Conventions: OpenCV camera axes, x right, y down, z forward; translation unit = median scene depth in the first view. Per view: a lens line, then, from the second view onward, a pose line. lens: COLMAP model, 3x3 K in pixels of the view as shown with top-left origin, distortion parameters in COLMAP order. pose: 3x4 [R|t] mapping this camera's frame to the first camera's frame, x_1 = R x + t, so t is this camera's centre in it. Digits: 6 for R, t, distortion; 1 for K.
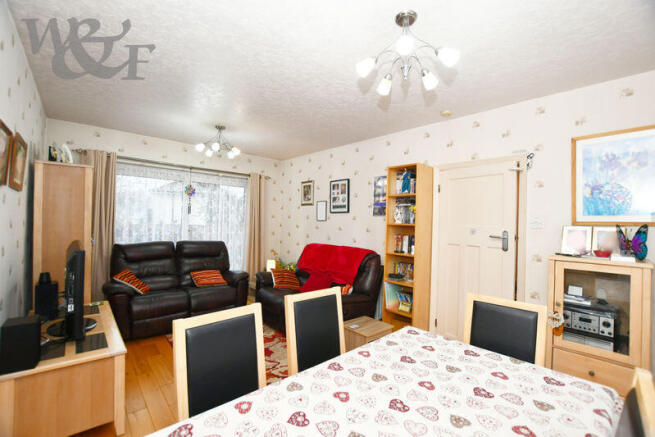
lens RADIAL K [[290.6, 0, 327.5], [0, 290.6, 218.5], [0, 0, 1]] dist [-0.020854, -0.000142]
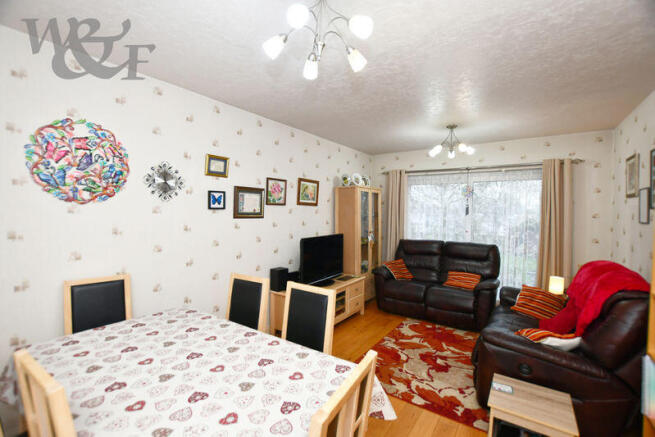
lens RADIAL K [[290.6, 0, 327.5], [0, 290.6, 218.5], [0, 0, 1]] dist [-0.020854, -0.000142]
pose [[0.255699, -0.009579, -0.966709, 0.442365], [-0.004732, 0.999927, -0.011159, 0.011012], [0.966745, 0.007428, 0.255634, 0.336659]]
